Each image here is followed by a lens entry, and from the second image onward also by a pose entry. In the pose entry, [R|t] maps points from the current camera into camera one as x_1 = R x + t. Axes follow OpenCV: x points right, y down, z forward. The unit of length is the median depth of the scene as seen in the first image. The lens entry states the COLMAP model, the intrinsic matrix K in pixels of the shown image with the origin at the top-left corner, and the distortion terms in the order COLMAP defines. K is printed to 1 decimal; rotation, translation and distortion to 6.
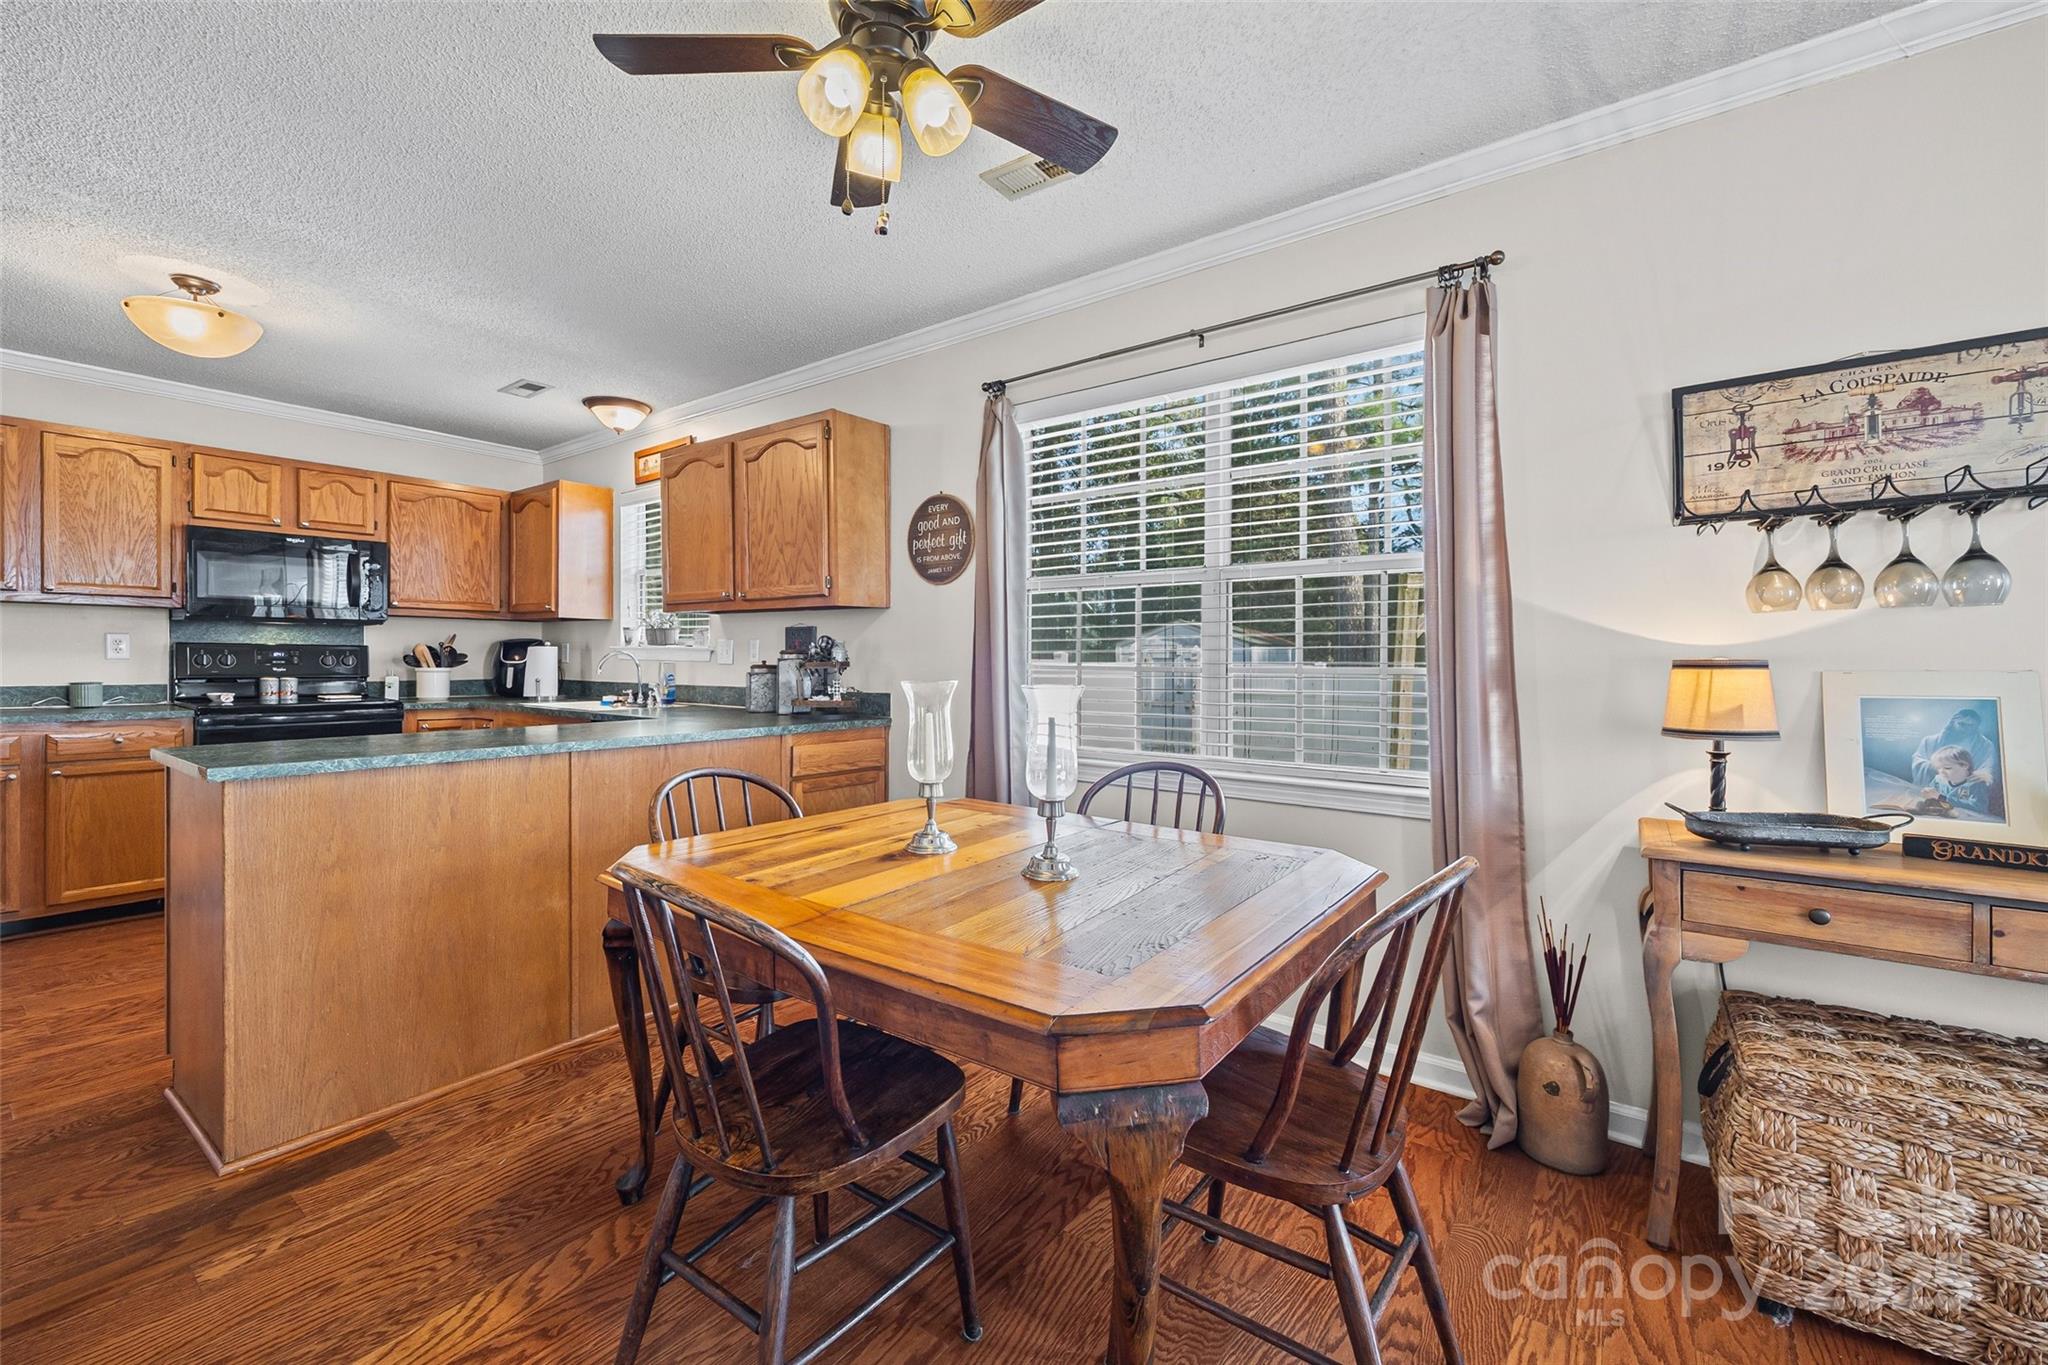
lens RADIAL K [[820.3, 0, 1024.5], [0, 820.3, 667.1], [0, 0, 1]] dist [-0.000437, -0.000066]
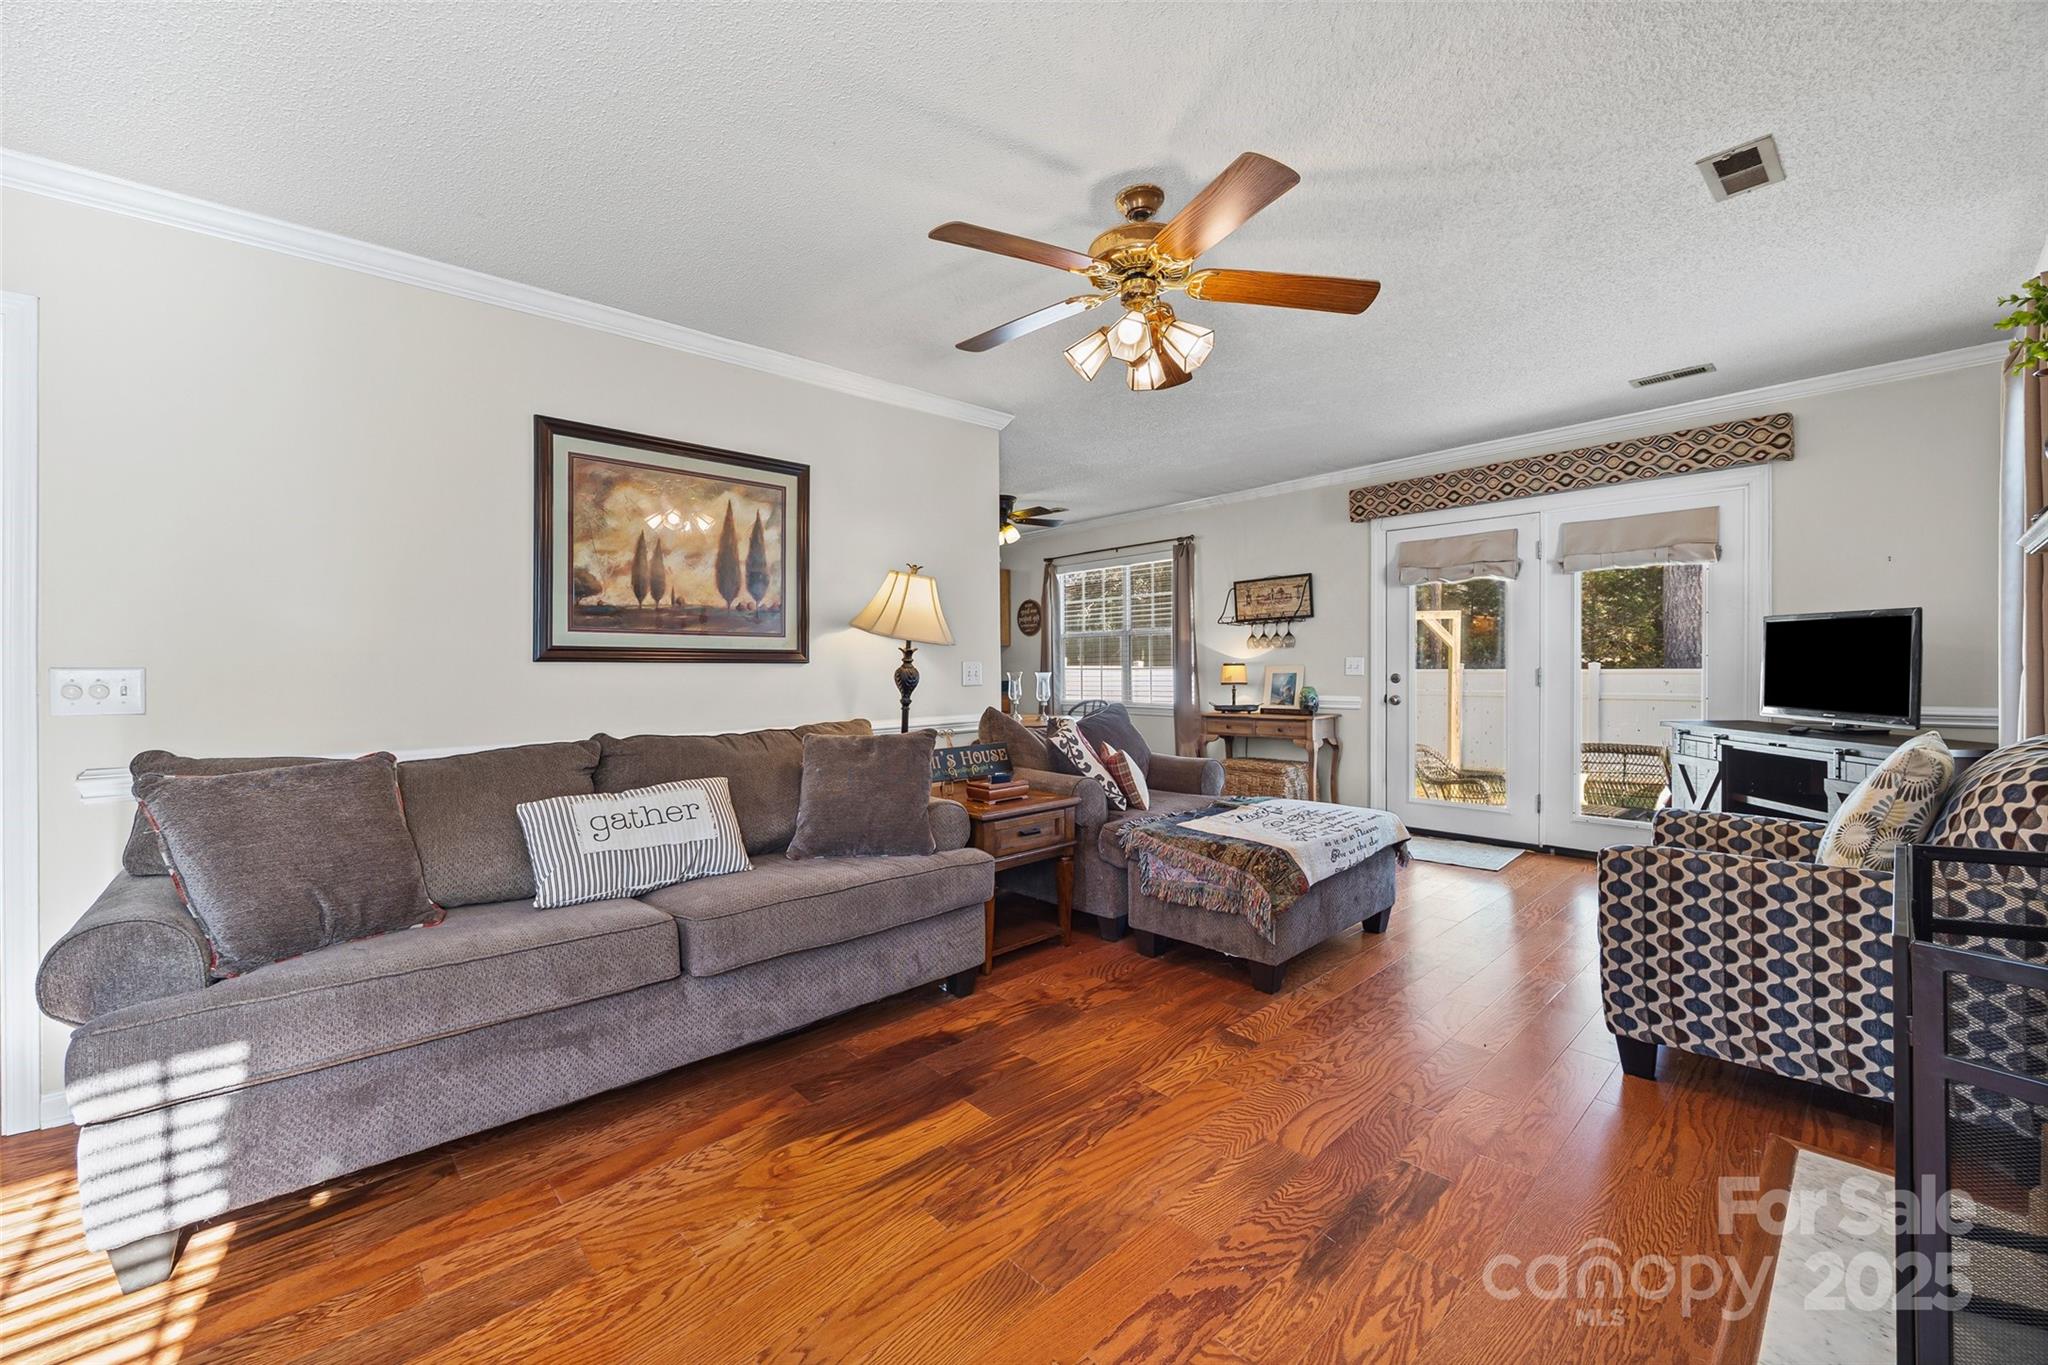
lens RADIAL K [[820.3, 0, 1024.5], [0, 820.3, 667.1], [0, 0, 1]] dist [-0.000437, -0.000066]
pose [[0.983211, -0.012068, -0.182075, 0.600895], [0.010800, 0.999910, -0.007950, 0.026984], [0.182155, 0.005850, 0.983253, -2.630524]]
